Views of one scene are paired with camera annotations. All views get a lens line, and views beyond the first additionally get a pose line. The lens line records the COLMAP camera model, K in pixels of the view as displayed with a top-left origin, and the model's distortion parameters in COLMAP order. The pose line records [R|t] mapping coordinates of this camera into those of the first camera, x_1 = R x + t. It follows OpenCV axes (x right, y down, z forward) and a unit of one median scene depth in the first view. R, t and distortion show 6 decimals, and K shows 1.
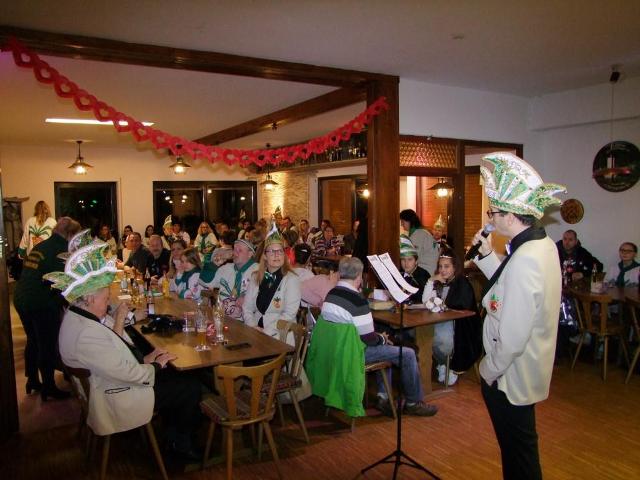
lens RADIAL K [[524.6, 0, 315.6], [0, 524.6, 238.9], [0, 0, 1]] dist [-0.157133, 0.165274]
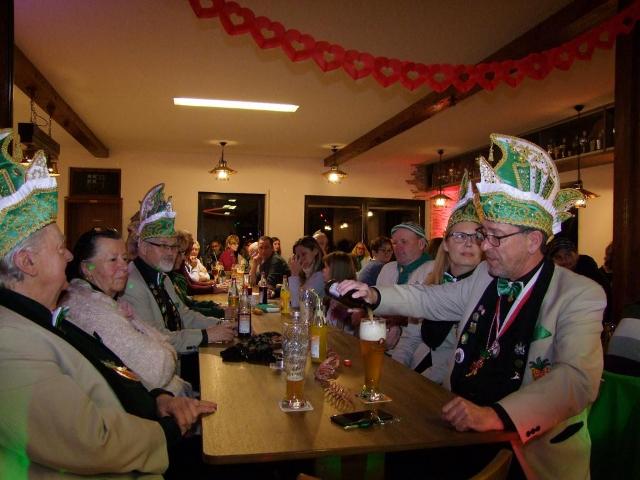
lens RADIAL K [[524.6, 0, 315.6], [0, 524.6, 238.9], [0, 0, 1]] dist [-0.157133, 0.165274]
pose [[0.951364, 0.025348, -0.307025, -0.024961], [-0.051420, 0.995694, -0.077129, 0.032561], [0.303748, 0.089165, 0.948571, 0.182394]]
